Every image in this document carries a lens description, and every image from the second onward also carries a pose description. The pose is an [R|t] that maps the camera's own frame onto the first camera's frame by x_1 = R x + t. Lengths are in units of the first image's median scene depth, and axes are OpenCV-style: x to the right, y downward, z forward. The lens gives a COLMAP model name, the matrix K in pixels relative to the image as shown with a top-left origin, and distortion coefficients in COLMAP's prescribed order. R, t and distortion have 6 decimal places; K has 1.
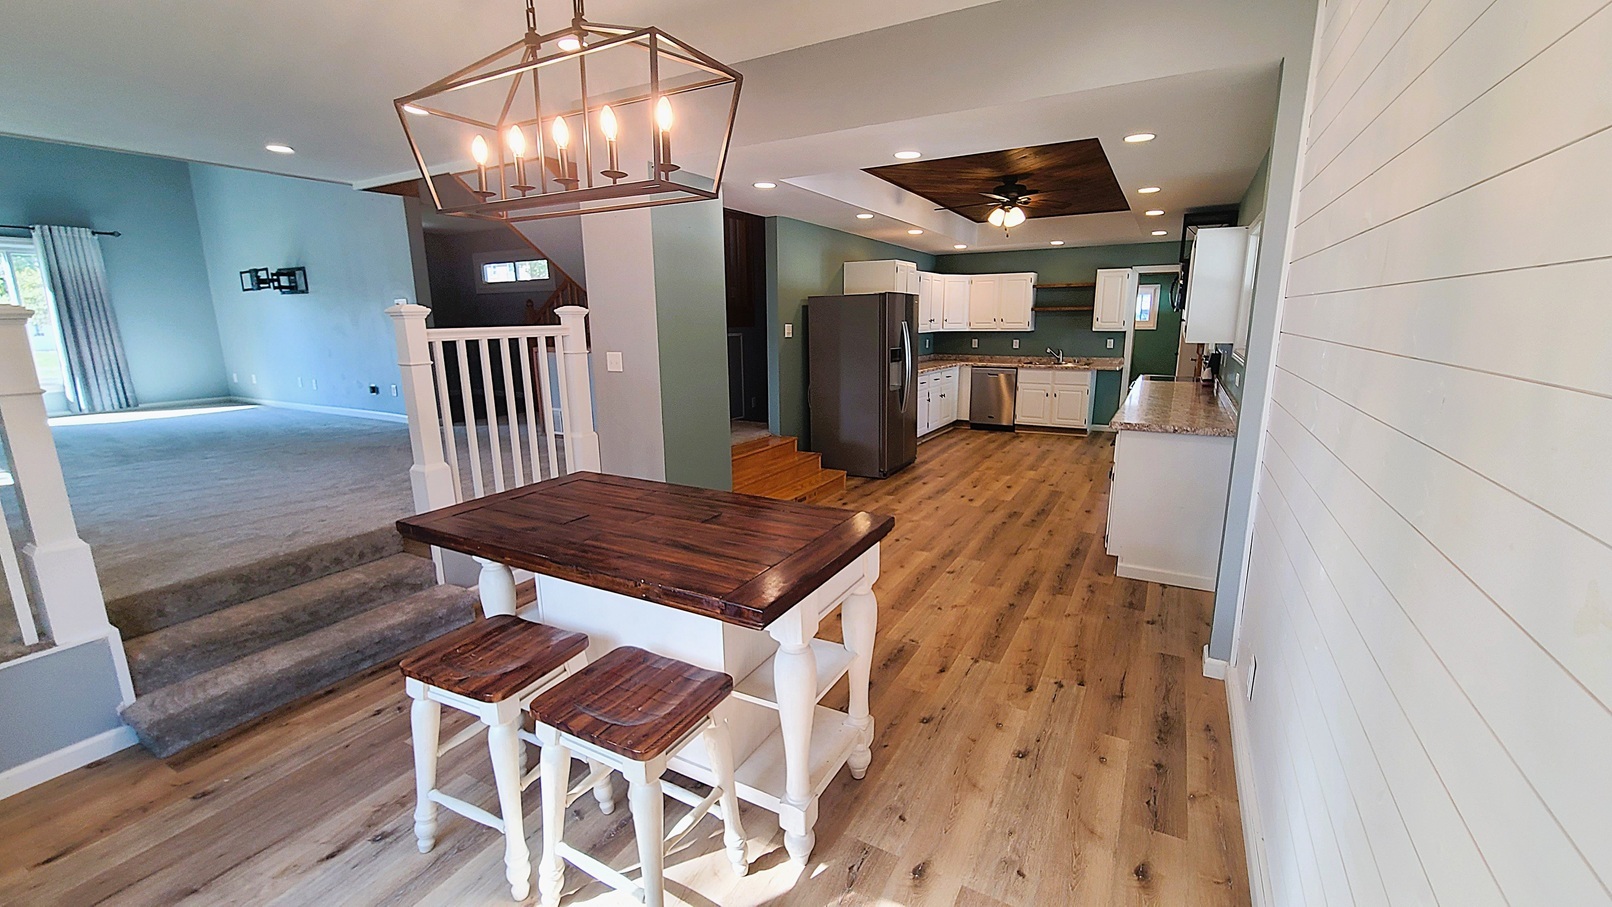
lens RADIAL K [[662.8, 0, 805.2], [0, 662.8, 454.3], [0, 0, 1]] dist [-0.000839, 0.000035]
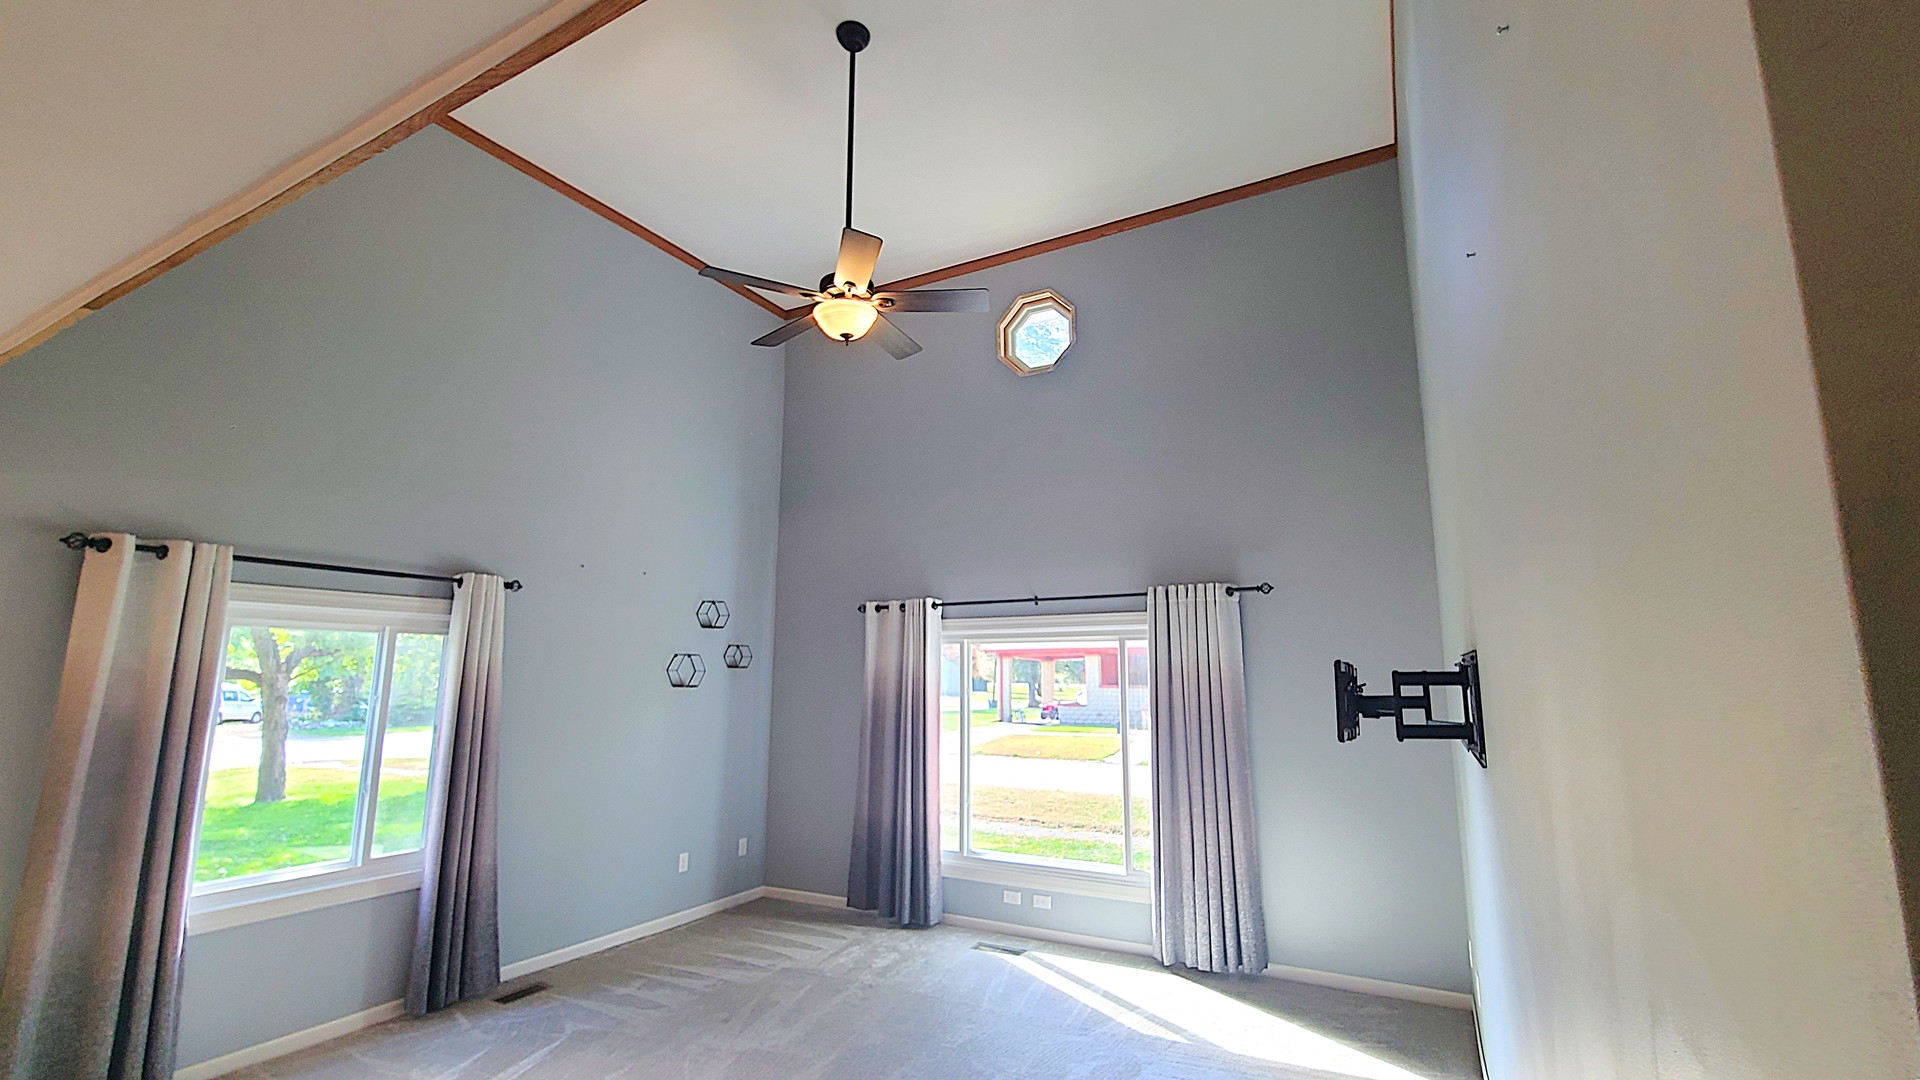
lens RADIAL K [[801.5, 0, 961.6], [0, 801.5, 545.8], [0, 0, 1]] dist [0.000080, 0.000008]
pose [[0.013140, -0.154434, -0.987916, -0.485163], [-0.211020, 0.965321, -0.153709, -0.235174], [0.977393, 0.210489, -0.019905, 0.818199]]
